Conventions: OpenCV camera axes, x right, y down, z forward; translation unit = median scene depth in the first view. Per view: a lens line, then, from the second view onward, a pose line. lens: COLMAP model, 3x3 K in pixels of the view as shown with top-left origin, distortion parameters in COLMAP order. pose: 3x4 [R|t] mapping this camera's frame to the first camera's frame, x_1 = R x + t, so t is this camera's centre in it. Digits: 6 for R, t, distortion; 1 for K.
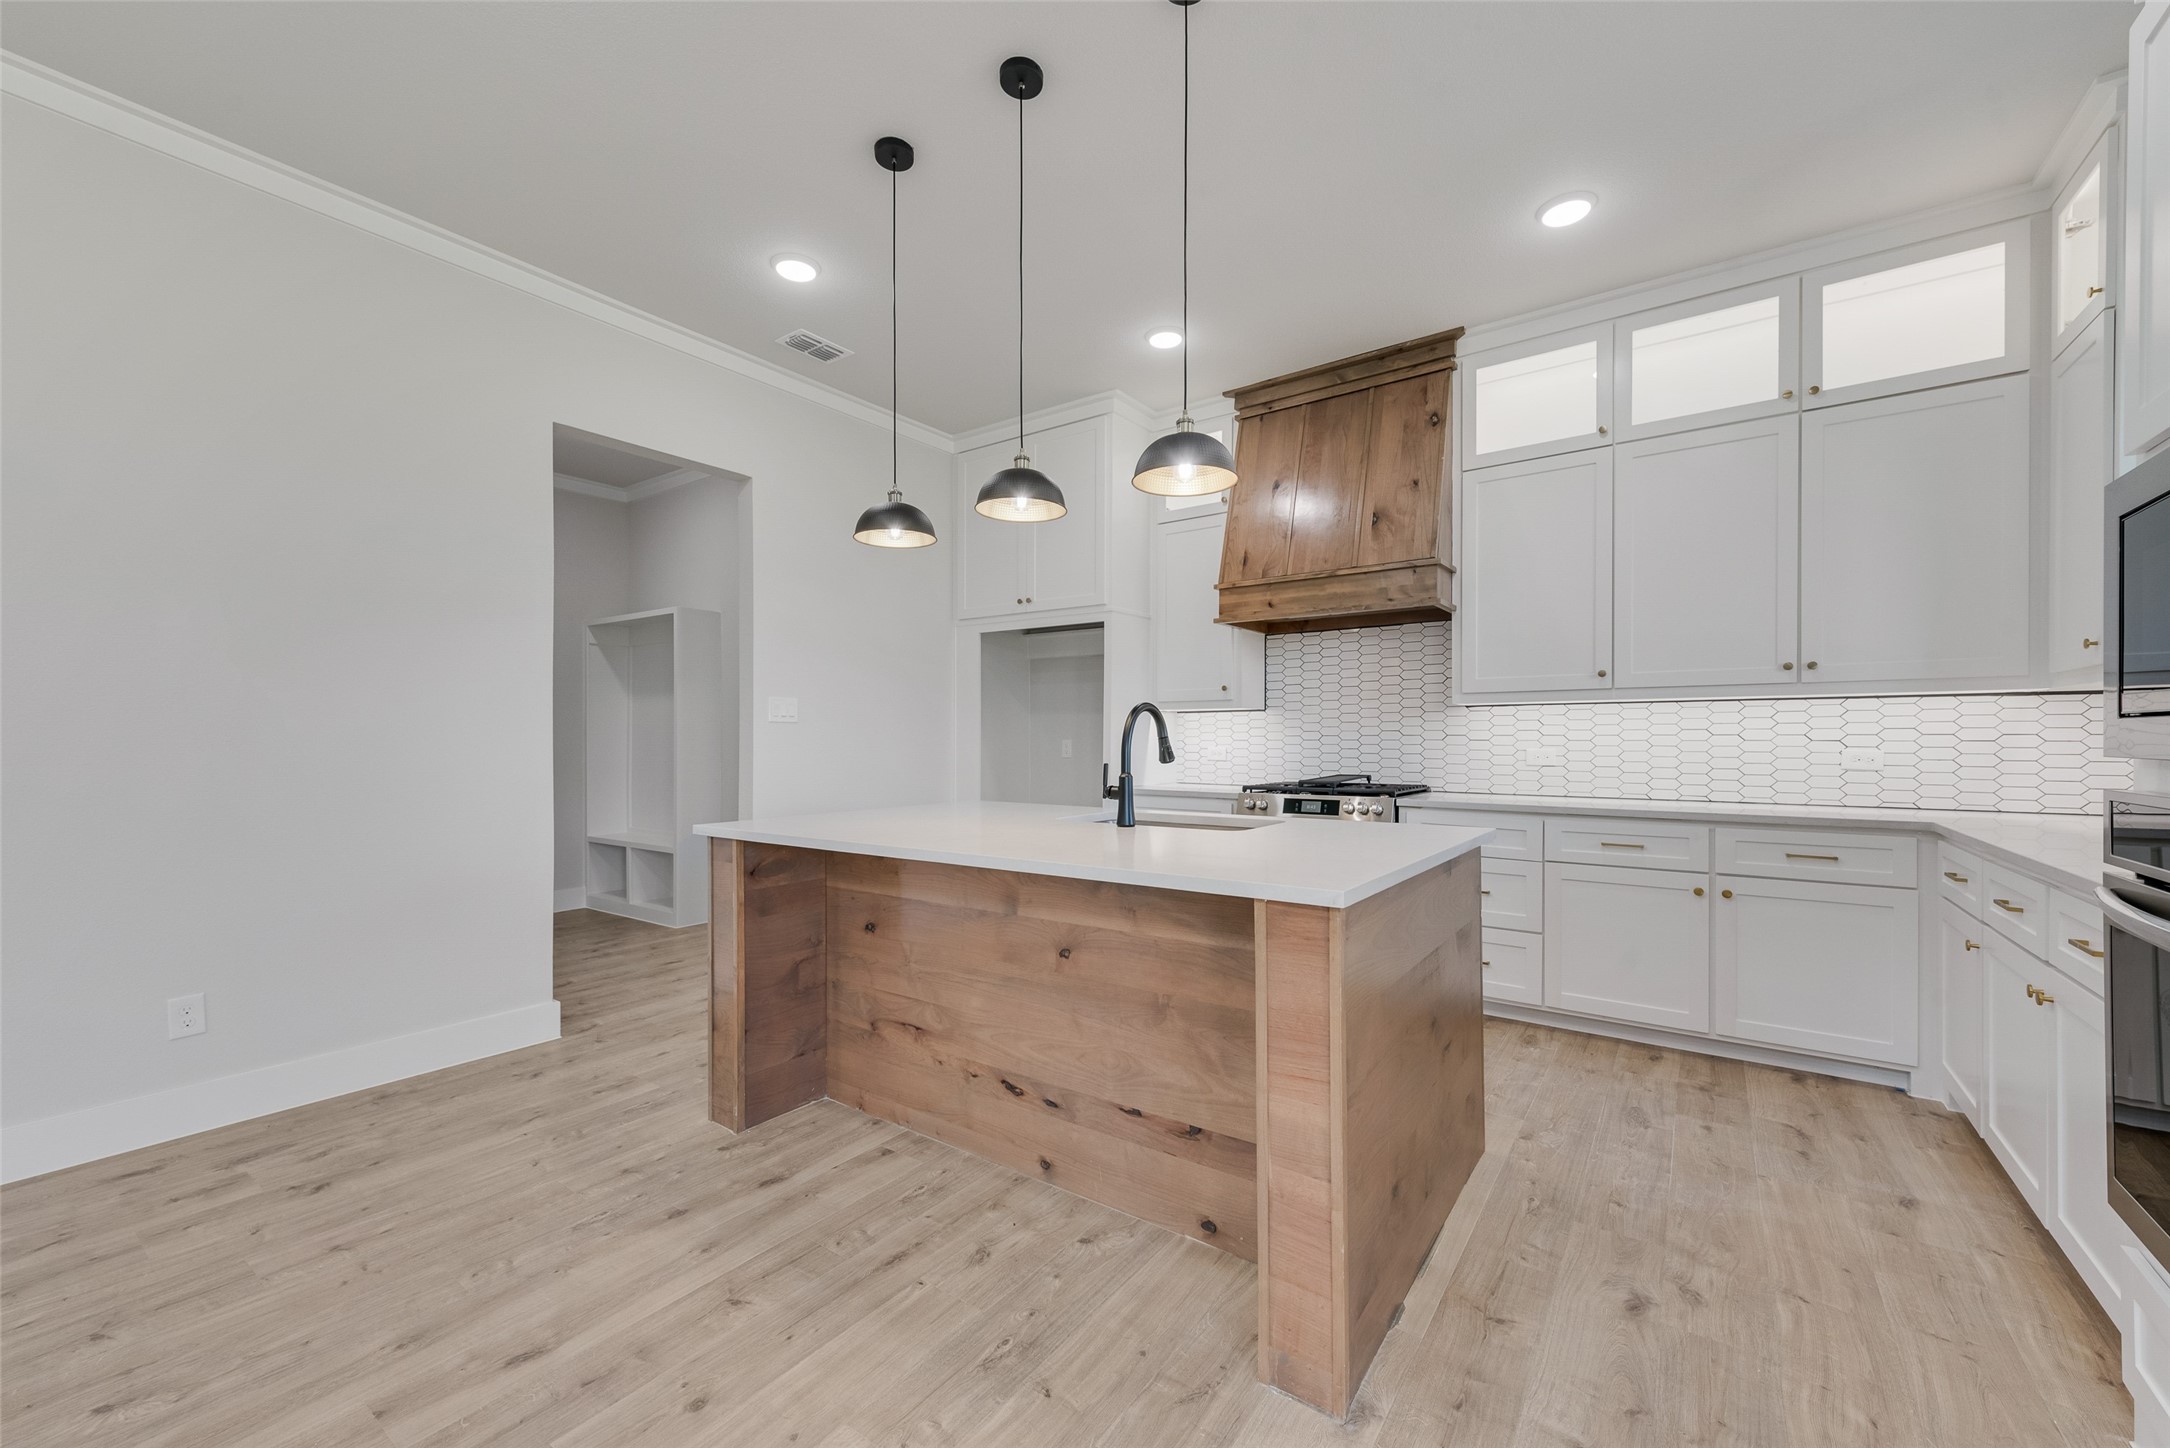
lens RADIAL K [[853.1, 0, 1083.0], [0, 853.1, 743.7], [0, 0, 1]] dist [0.016874, -0.004727]
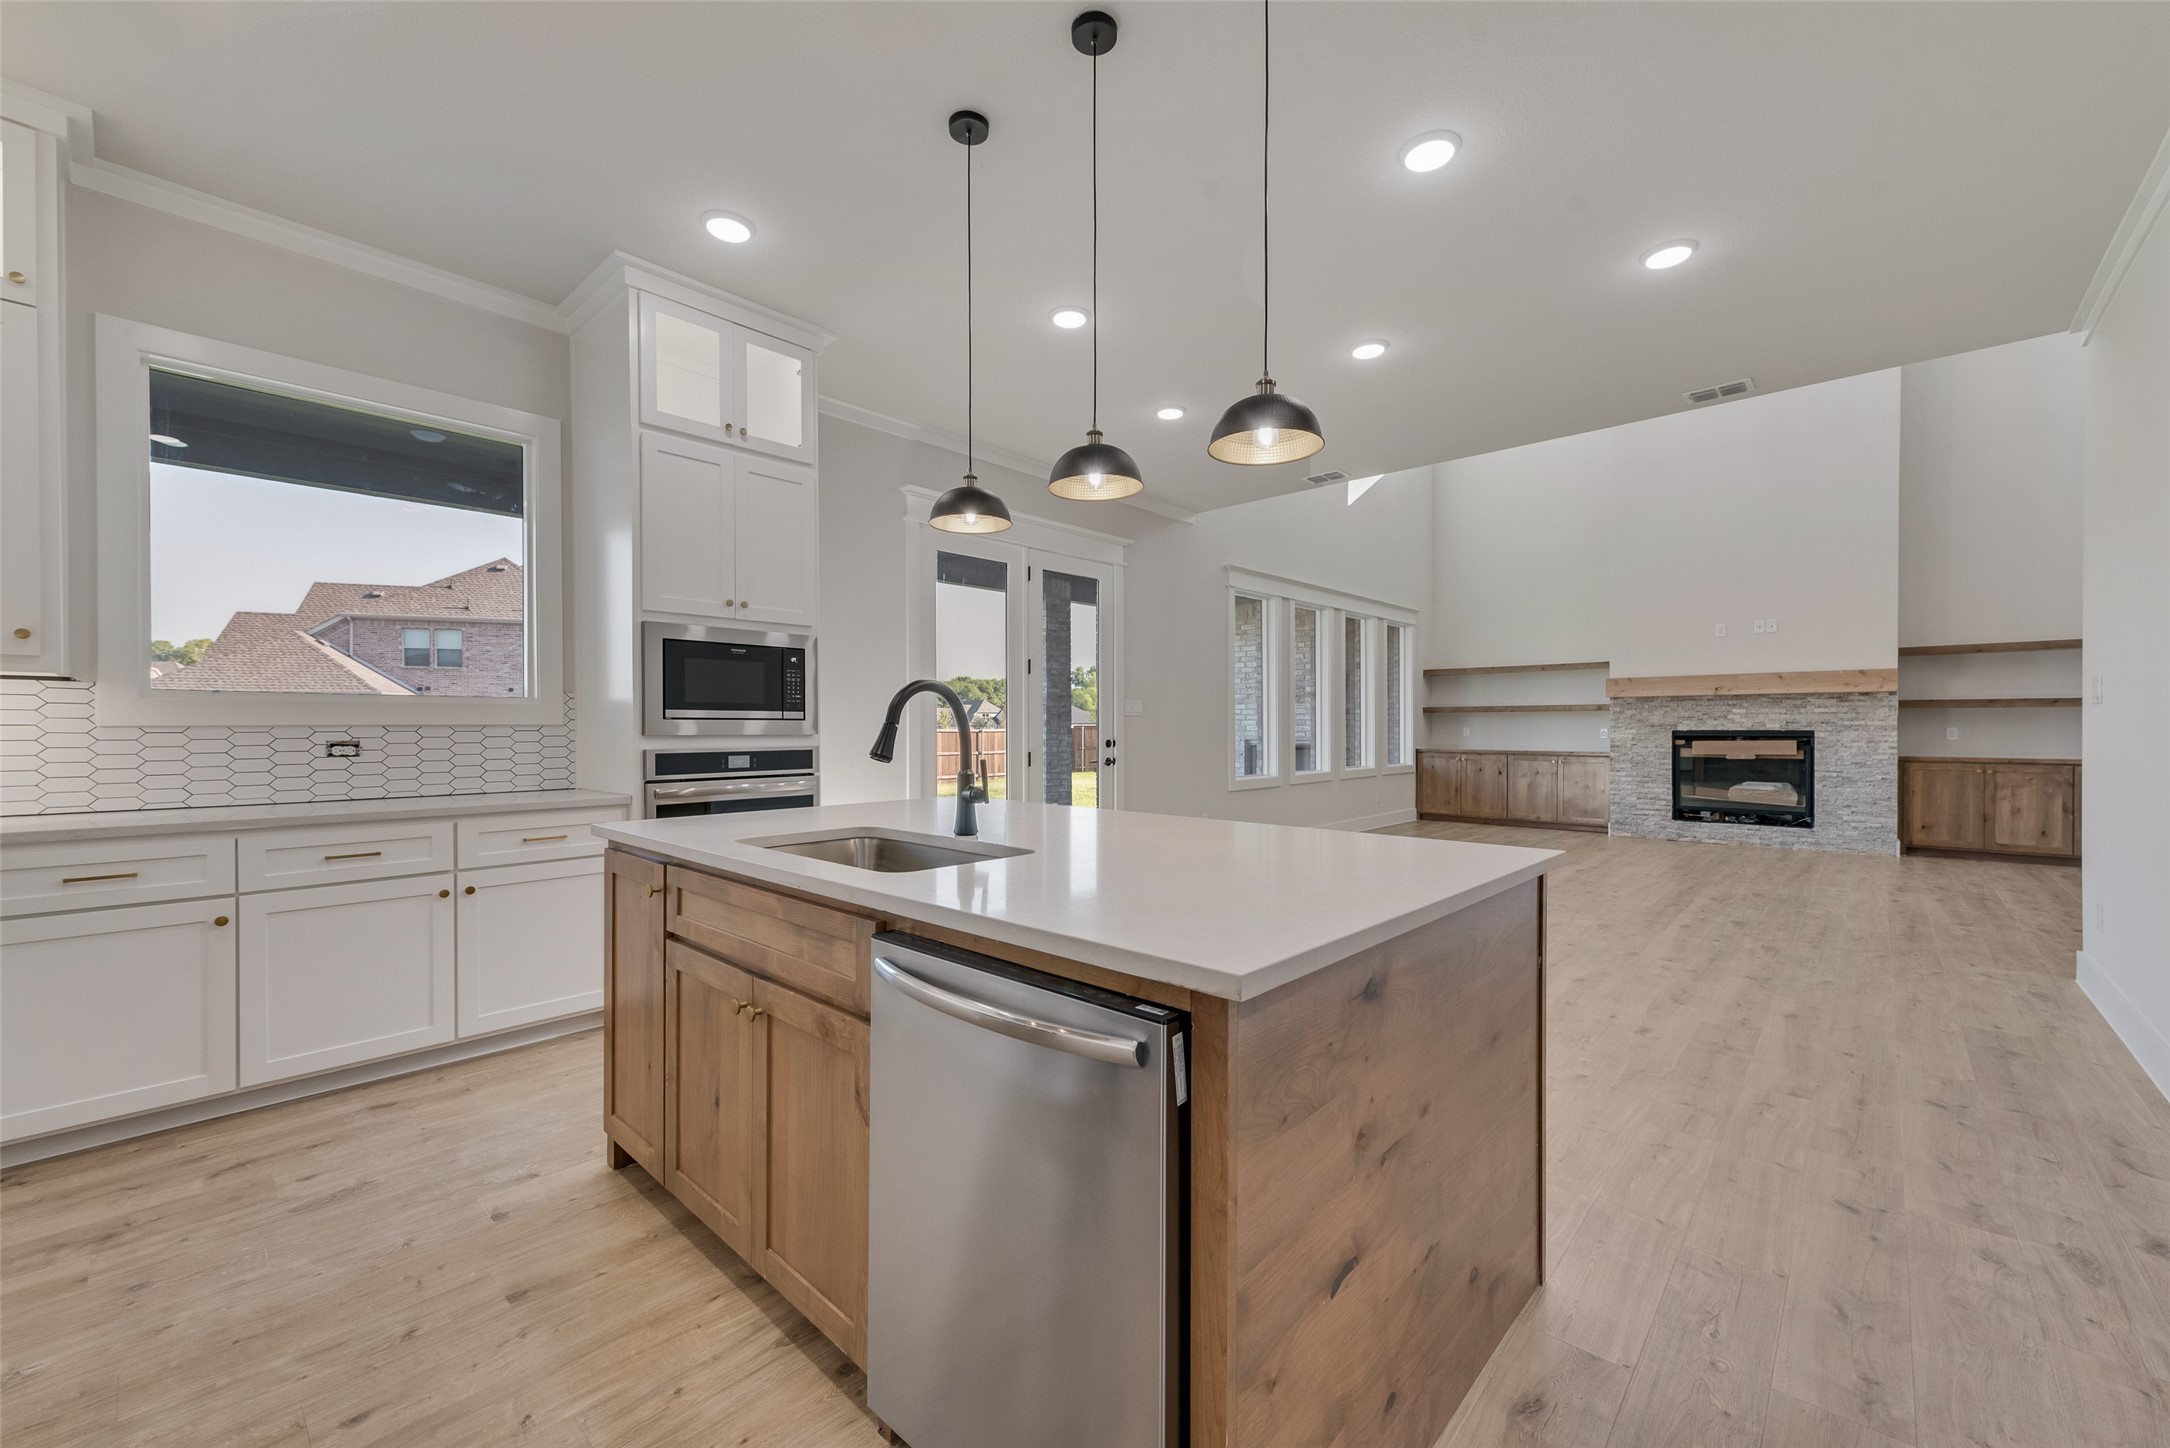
lens RADIAL K [[853.1, 0, 1084.8], [0, 853.1, 735.5], [0, 0, 1]] dist [0.016874, -0.004727]
pose [[-0.992681, 0.002048, 0.120749, -0.133161], [0.003992, 0.999866, 0.015858, -0.008579], [-0.120700, 0.016224, -0.992556, 1.477630]]
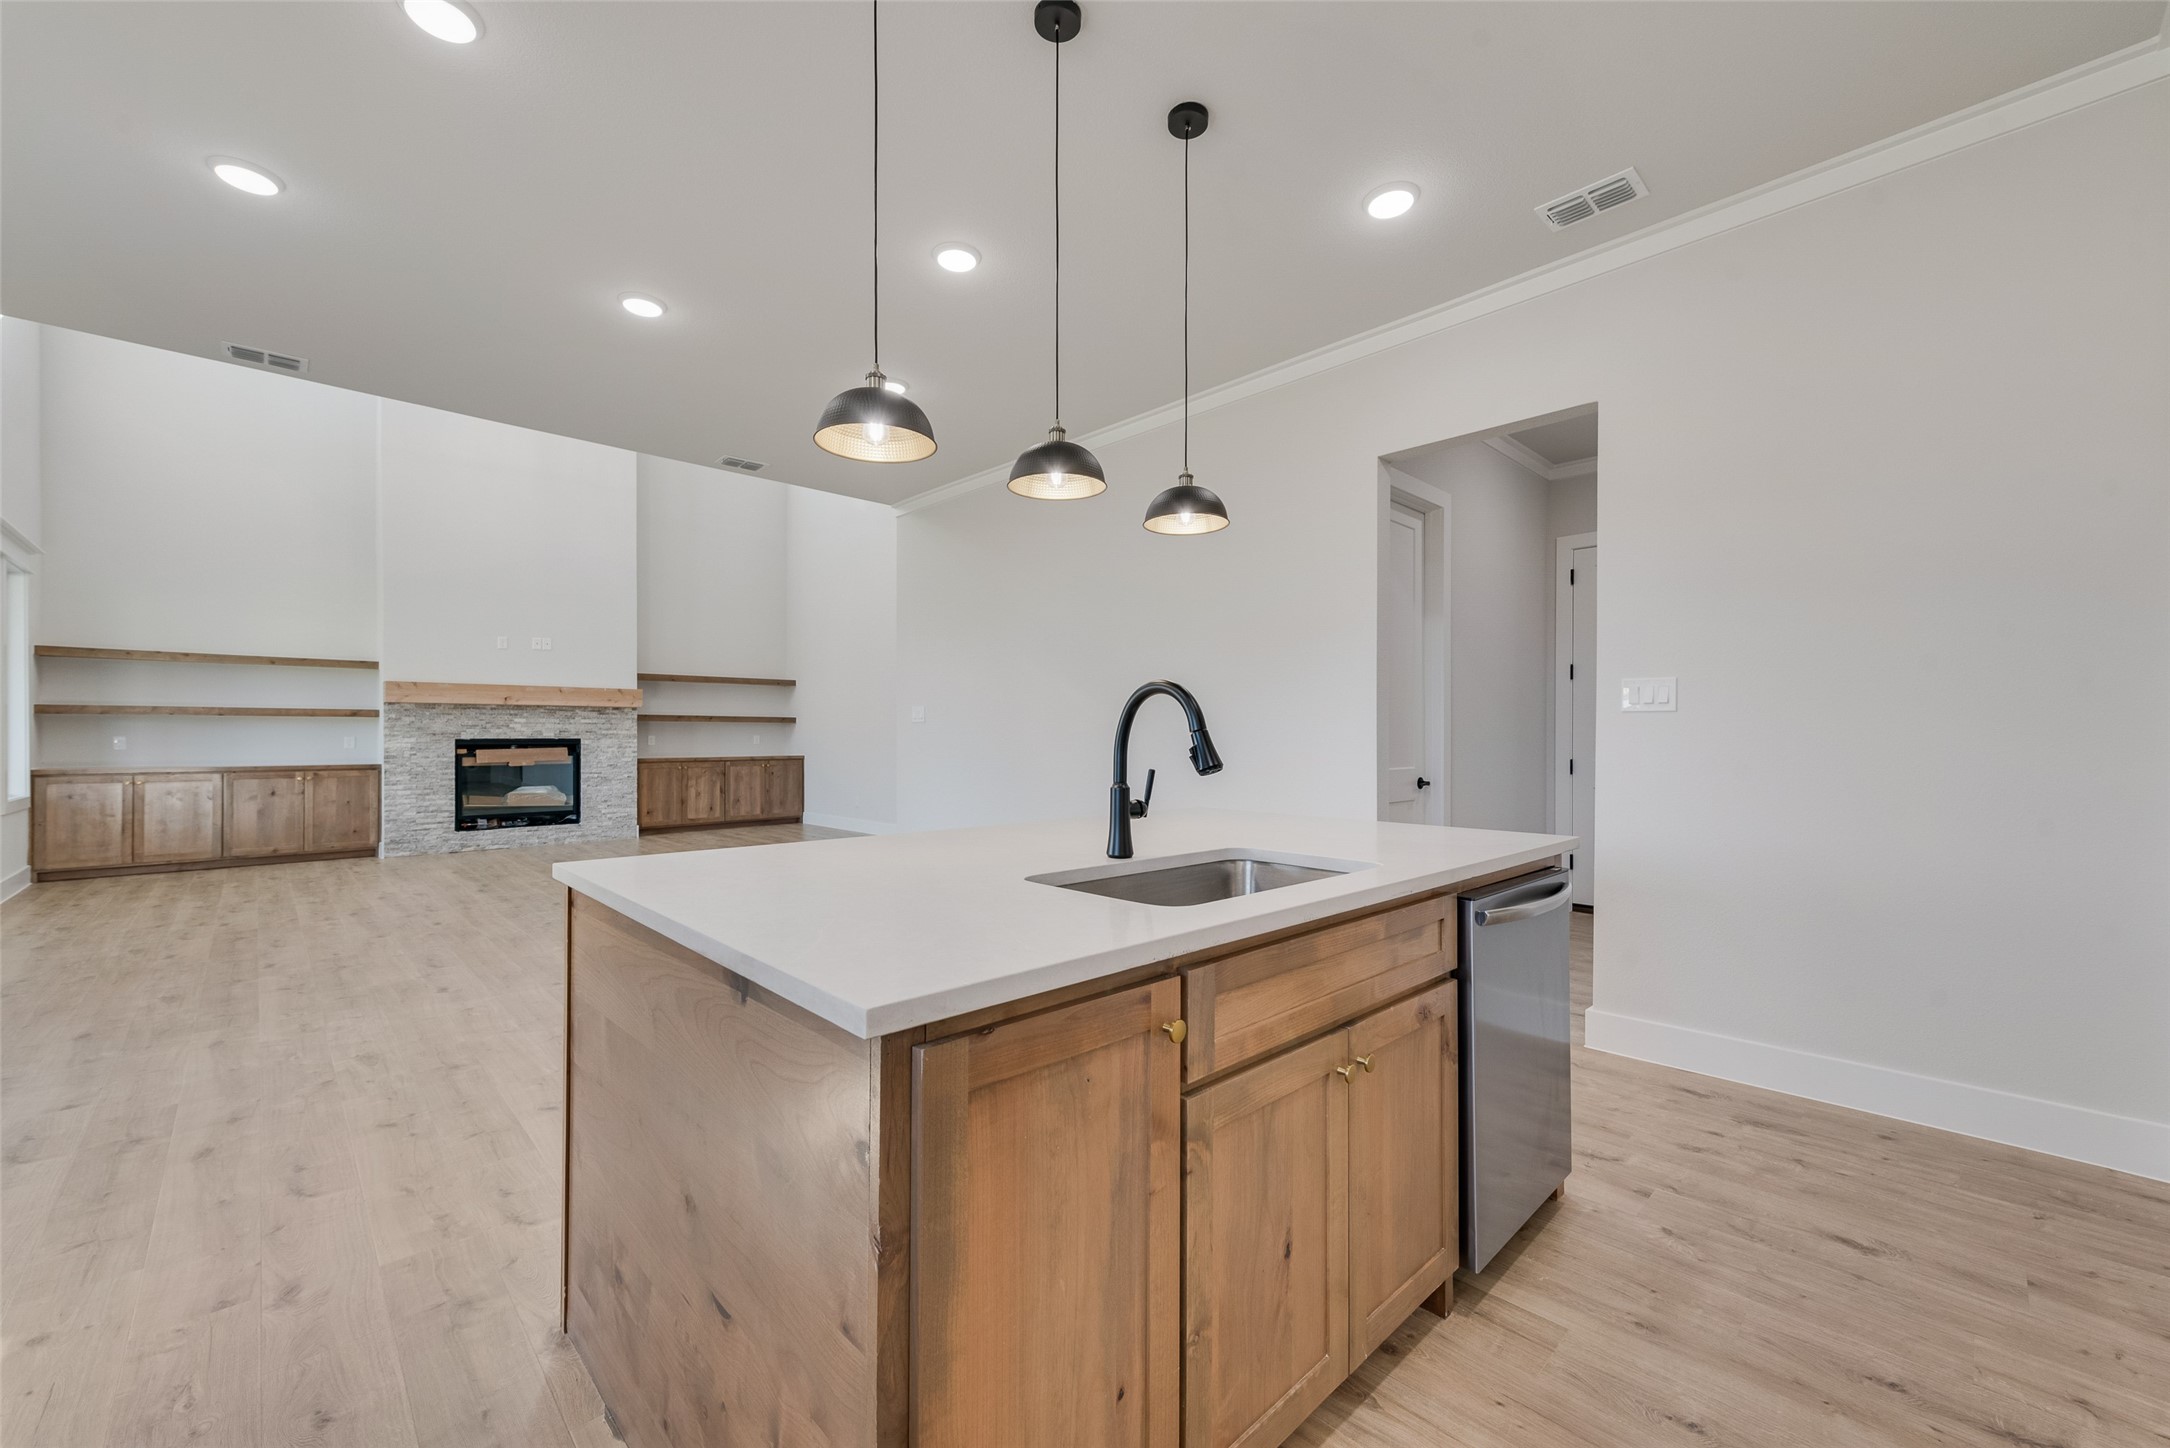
lens RADIAL K [[853.1, 0, 1084.5], [0, 853.1, 731.8], [0, 0, 1]] dist [0.016874, -0.004727]
pose [[-0.179444, -0.000824, -0.983768, 0.627732], [-0.005173, 0.999987, 0.000106, -0.006652], [0.983755, 0.005108, -0.179446, 0.903669]]
